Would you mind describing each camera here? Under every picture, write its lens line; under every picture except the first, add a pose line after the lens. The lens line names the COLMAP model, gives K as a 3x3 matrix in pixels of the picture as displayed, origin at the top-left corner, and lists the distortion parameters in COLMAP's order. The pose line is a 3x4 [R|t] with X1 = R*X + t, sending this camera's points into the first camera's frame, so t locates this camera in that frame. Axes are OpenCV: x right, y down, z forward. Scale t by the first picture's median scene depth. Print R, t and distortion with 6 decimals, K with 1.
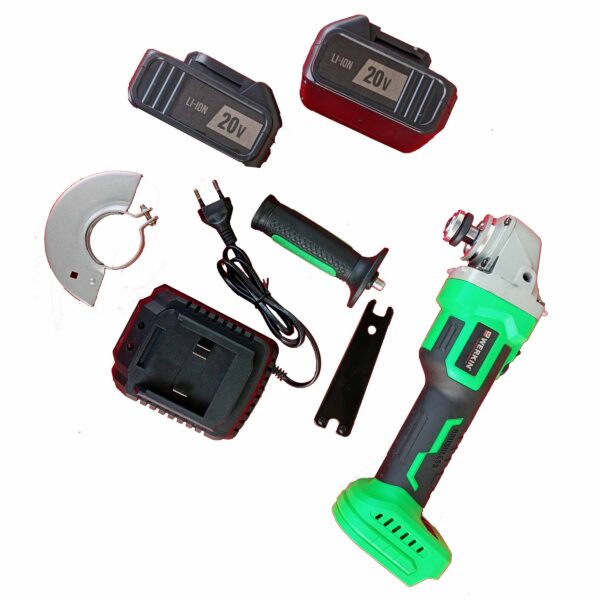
lens RADIAL K [[639.7, 0, 300.0], [0, 639.7, 300.0], [0, 0, 1]] dist [-0.009707, -0.002104]
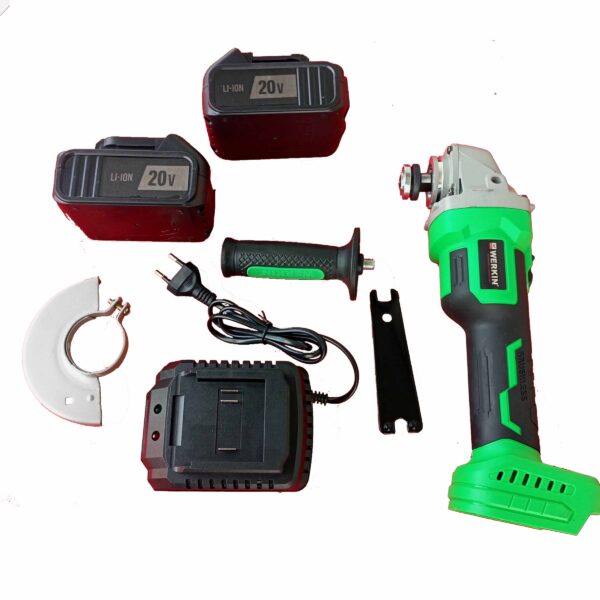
lens RADIAL K [[639.7, 0, 300.0], [0, 639.7, 300.0], [0, 0, 1]] dist [-0.009707, -0.002104]
pose [[0.889726, -0.443062, 0.109926, -0.101739], [0.455115, 0.842230, -0.288996, 0.262077], [0.035460, 0.307156, 0.950998, 0.106811]]
